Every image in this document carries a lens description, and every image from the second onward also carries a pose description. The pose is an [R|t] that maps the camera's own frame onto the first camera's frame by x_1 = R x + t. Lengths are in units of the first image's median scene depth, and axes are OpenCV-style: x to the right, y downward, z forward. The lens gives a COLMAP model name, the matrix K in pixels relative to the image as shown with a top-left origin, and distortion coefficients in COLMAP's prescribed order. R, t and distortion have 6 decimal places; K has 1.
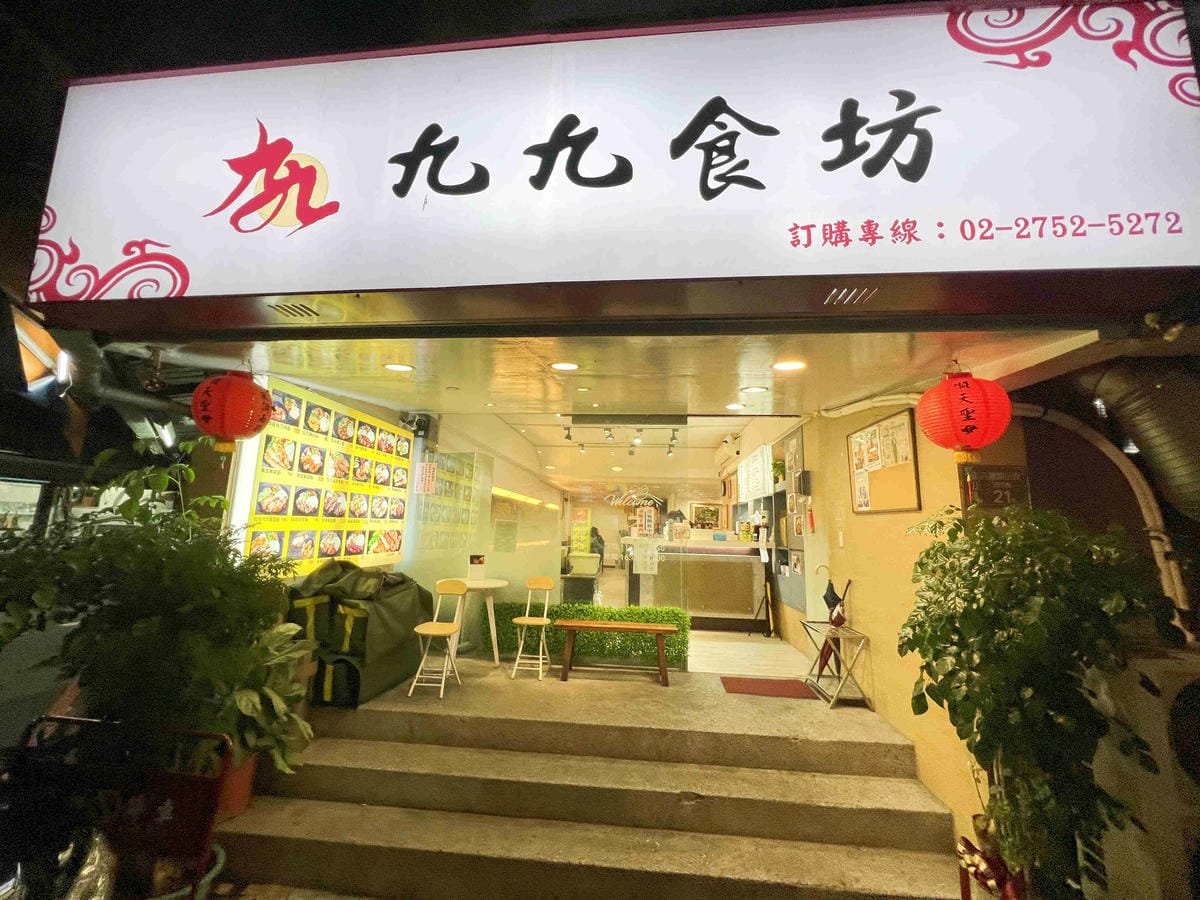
lens RADIAL K [[481.4, 0, 600.0], [0, 481.4, 450.0], [0, 0, 1]] dist [-0.001309, -0.000071]
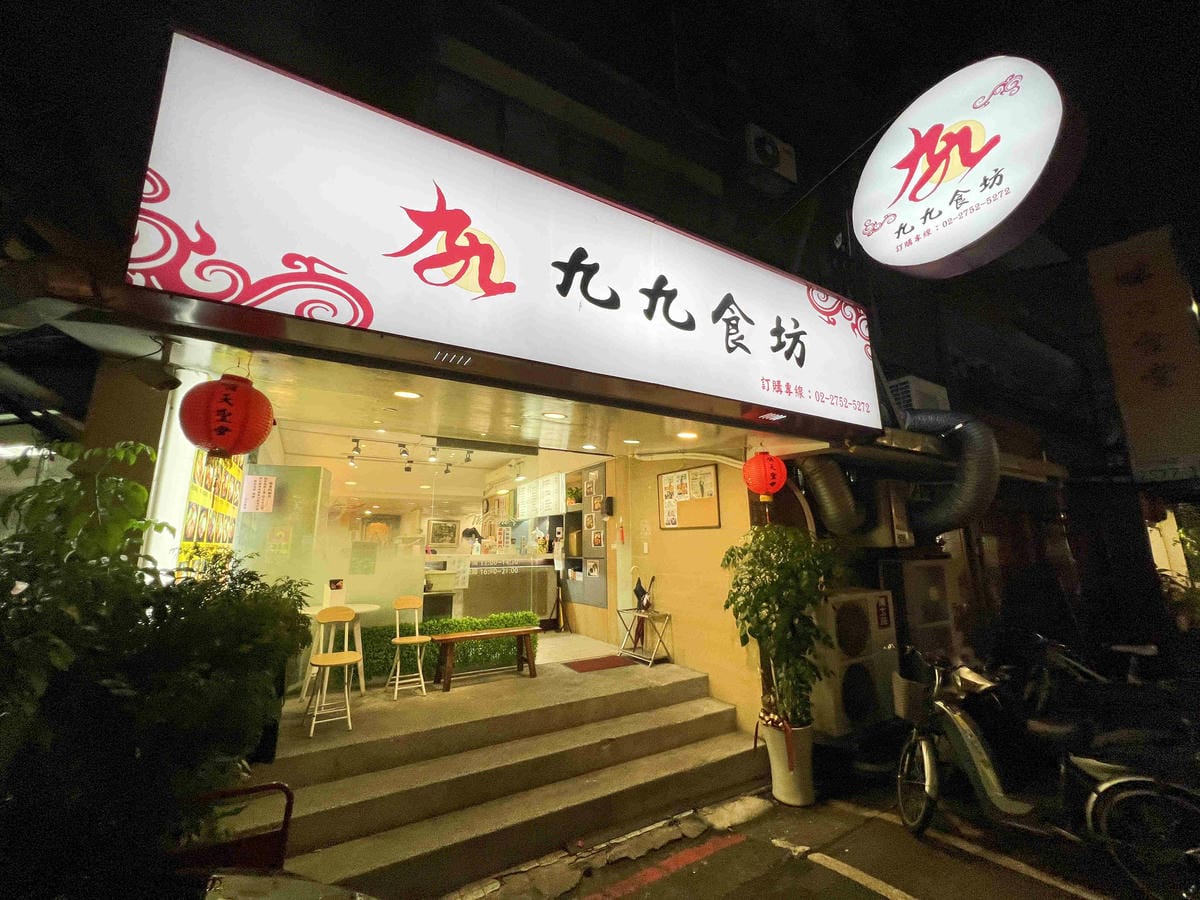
lens RADIAL K [[481.4, 0, 600.0], [0, 481.4, 450.0], [0, 0, 1]] dist [-0.001309, -0.000071]
pose [[0.804184, 0.083723, 0.588455, -0.851893], [-0.065683, 0.996484, -0.052014, -0.032087], [-0.590741, 0.003177, 0.806855, -0.102578]]
